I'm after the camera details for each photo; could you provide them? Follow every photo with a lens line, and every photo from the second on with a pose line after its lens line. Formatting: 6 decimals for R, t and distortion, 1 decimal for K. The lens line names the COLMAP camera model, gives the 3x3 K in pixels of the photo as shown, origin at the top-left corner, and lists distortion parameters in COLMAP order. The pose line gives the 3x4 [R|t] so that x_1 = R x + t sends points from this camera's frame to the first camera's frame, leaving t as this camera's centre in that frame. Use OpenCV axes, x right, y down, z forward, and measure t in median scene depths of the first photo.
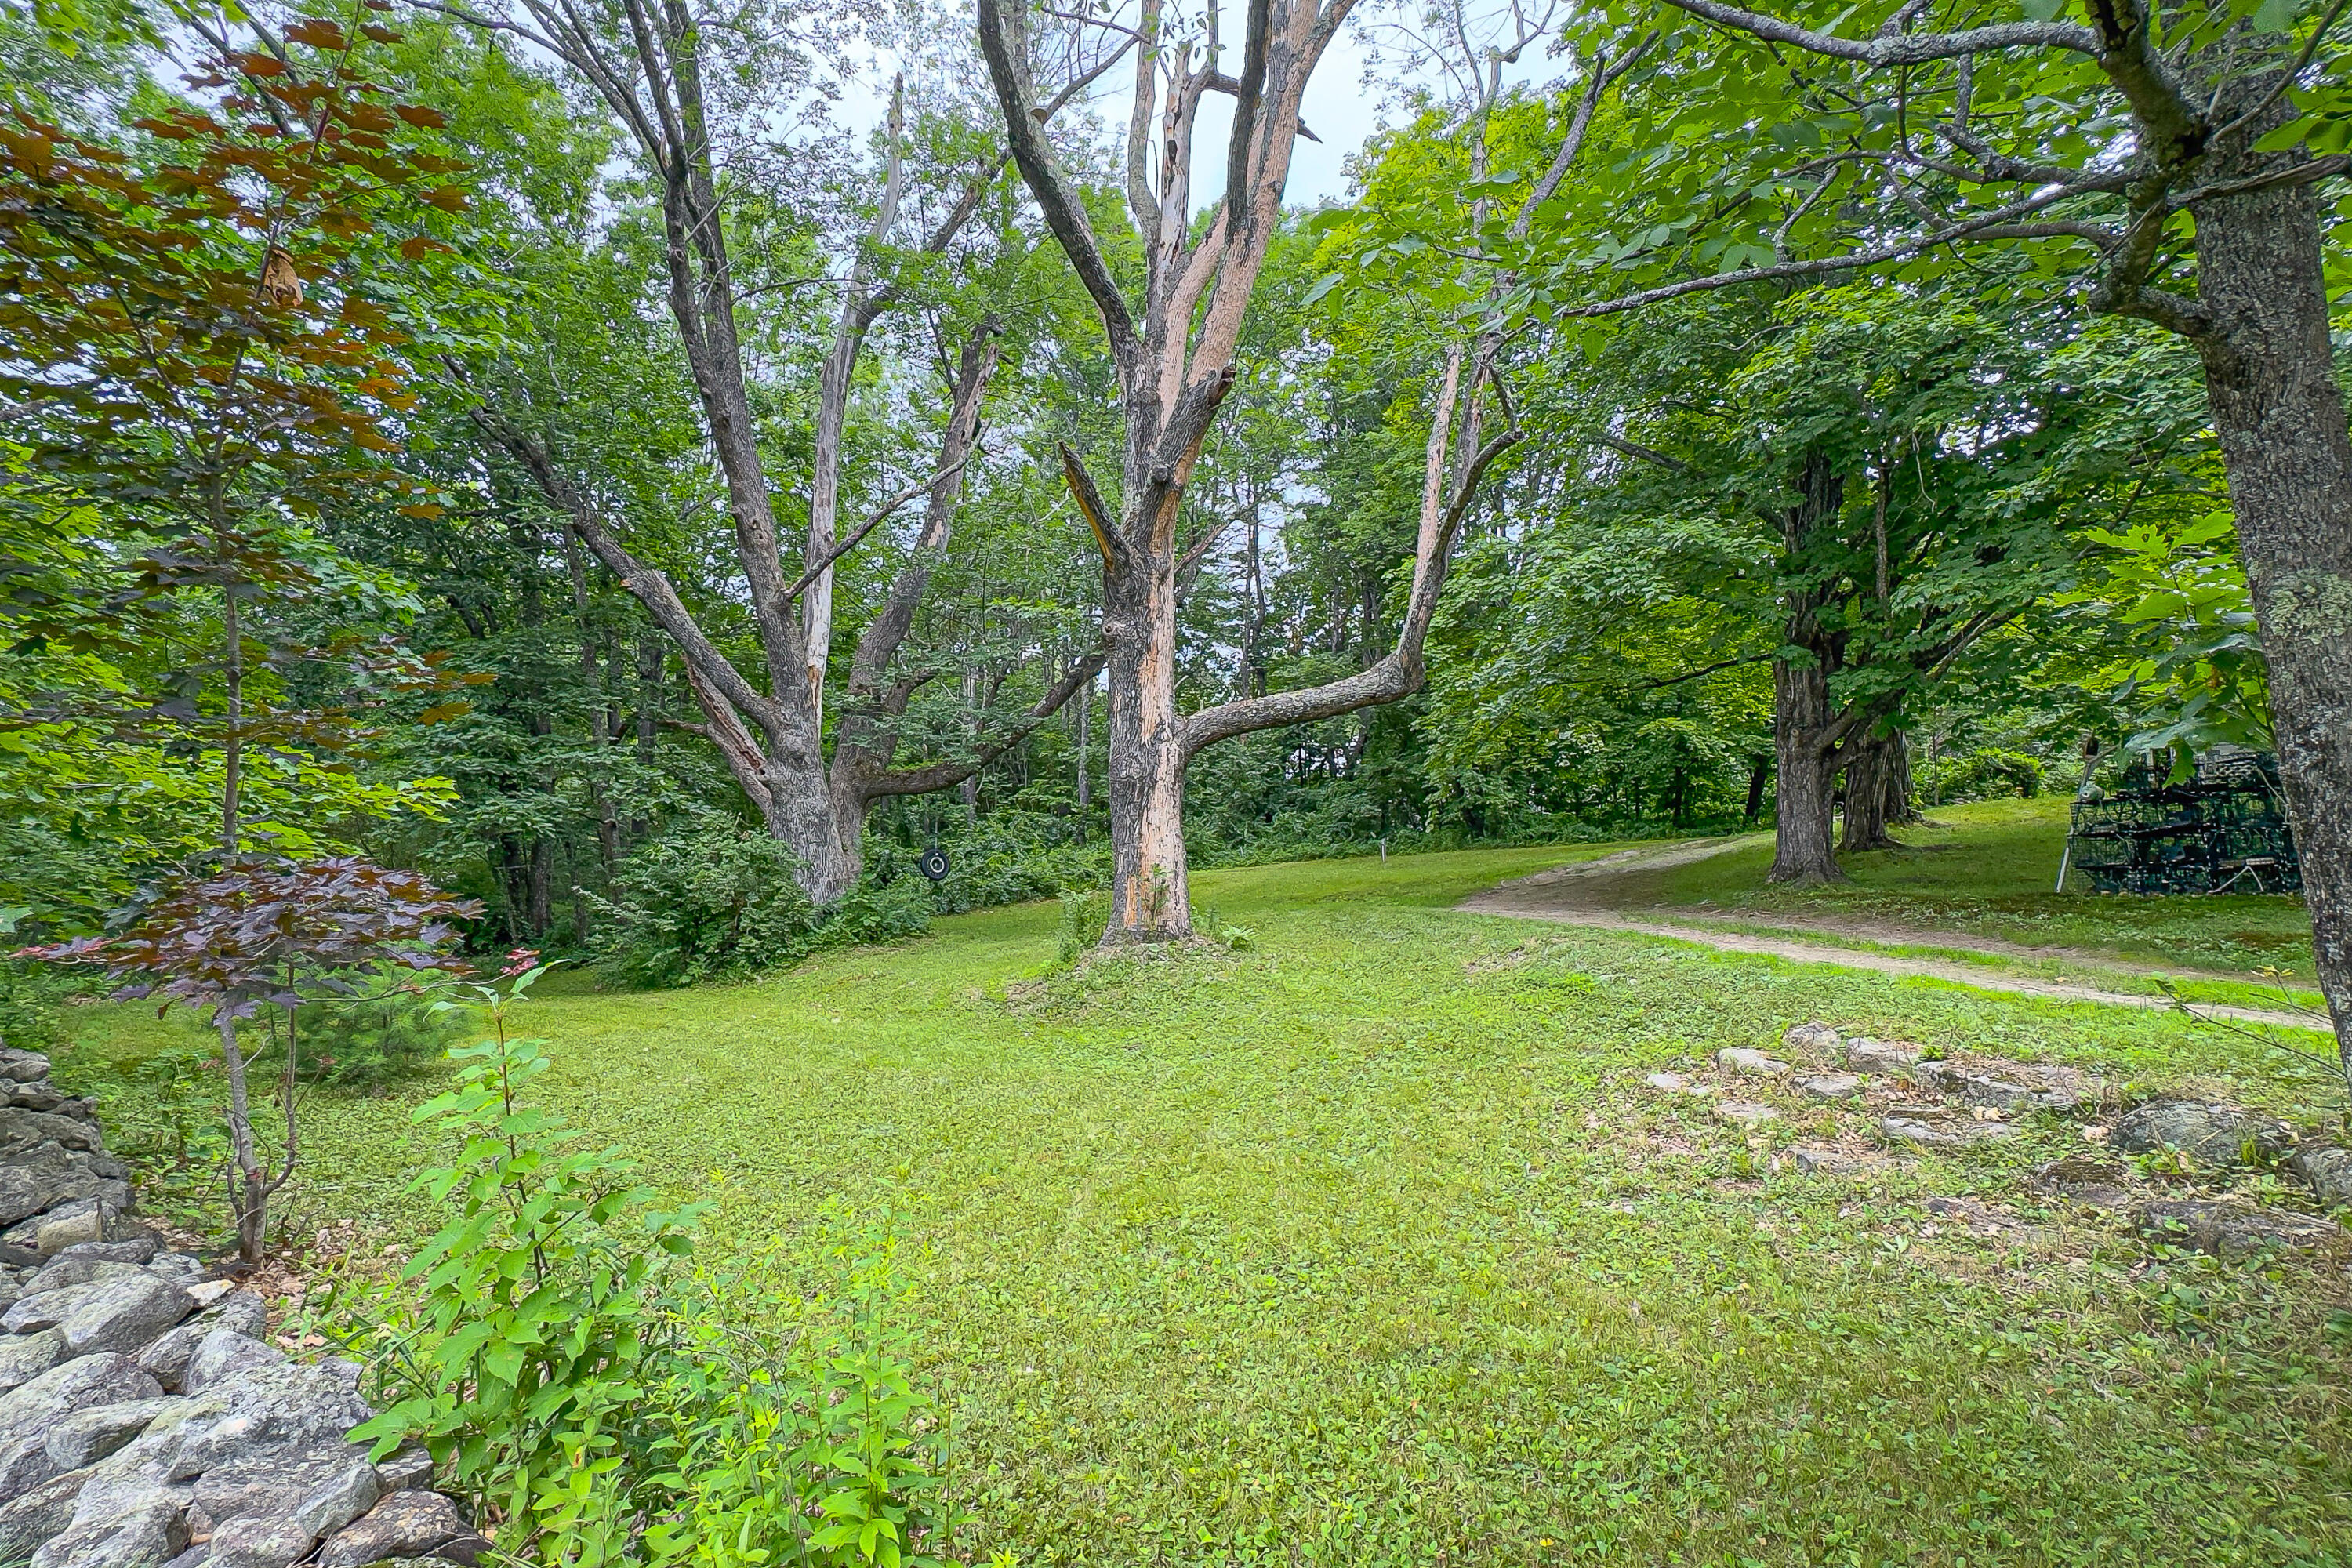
lens RADIAL K [[1000.4, 0, 1177.2], [0, 1000.4, 789.0], [0, 0, 1]] dist [-0.000239, -0.000037]
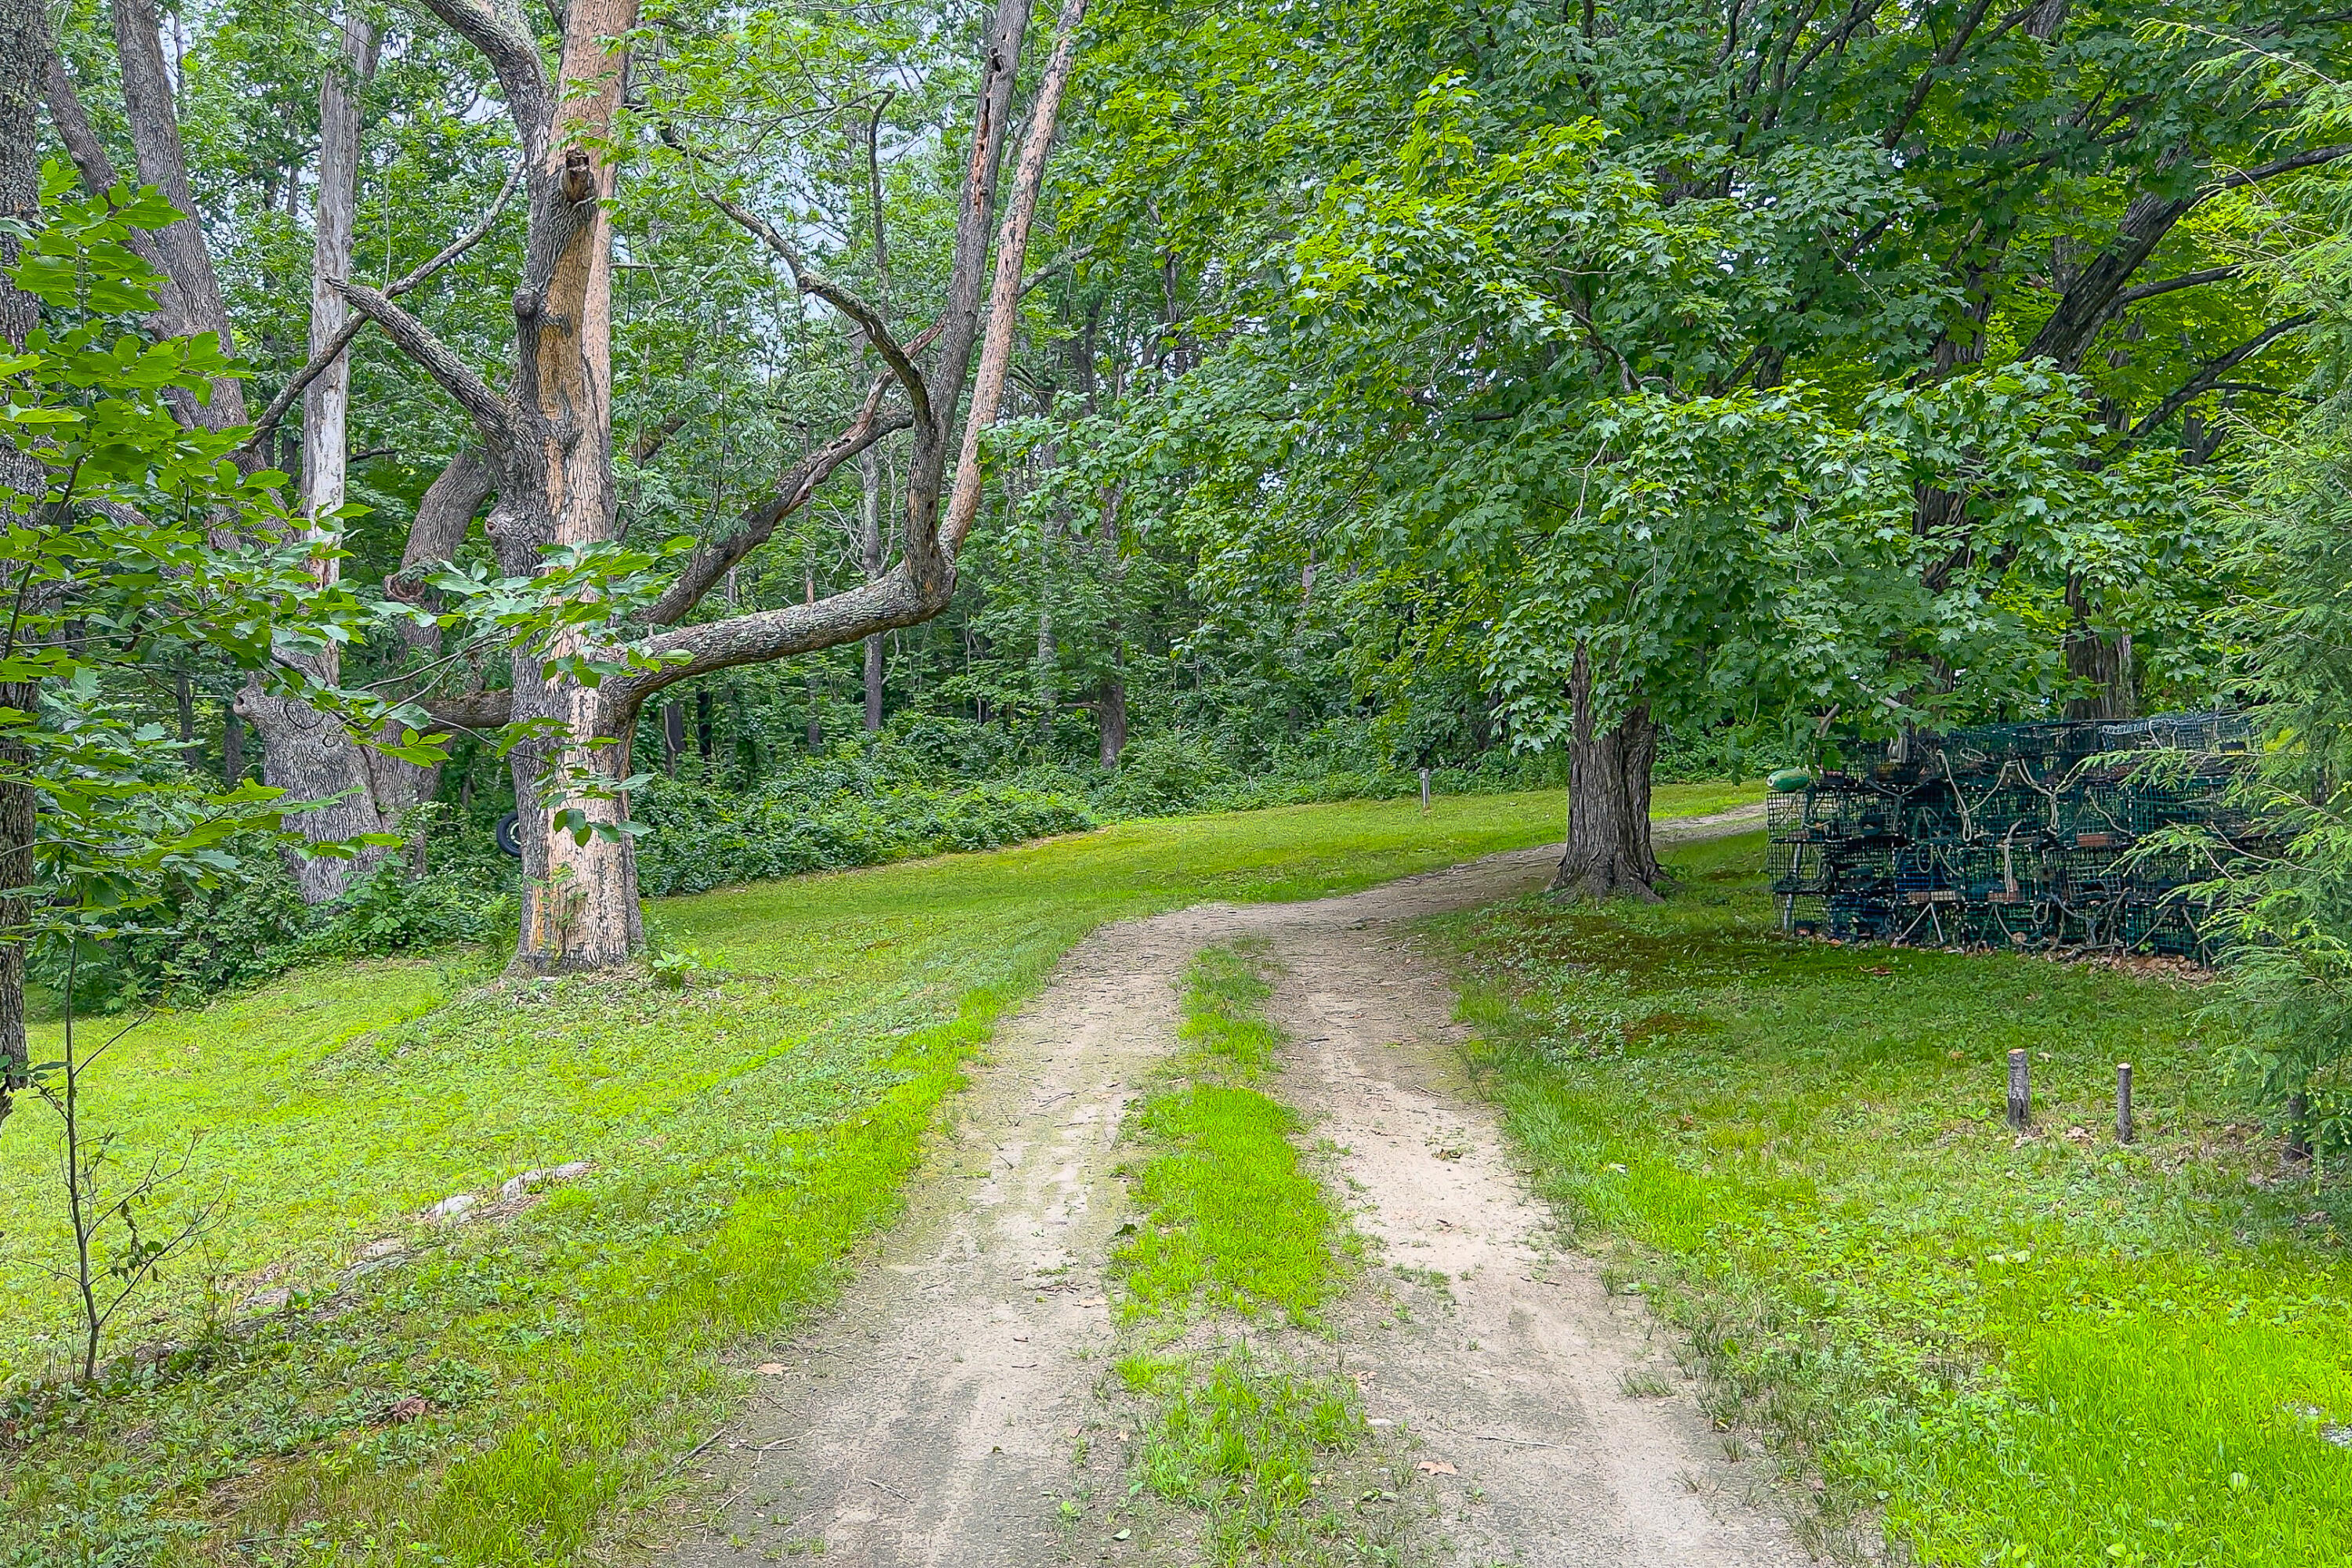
lens RADIAL K [[1700.5, 0, 1176.0], [0, 1700.5, 782.5], [0, 0, 1]] dist [0.001935, -0.000479]
pose [[0.992431, -0.000478, -0.122802, 0.396233], [0.009950, 0.997018, 0.076529, -0.049275], [0.122399, -0.077172, 0.989476, -0.087336]]
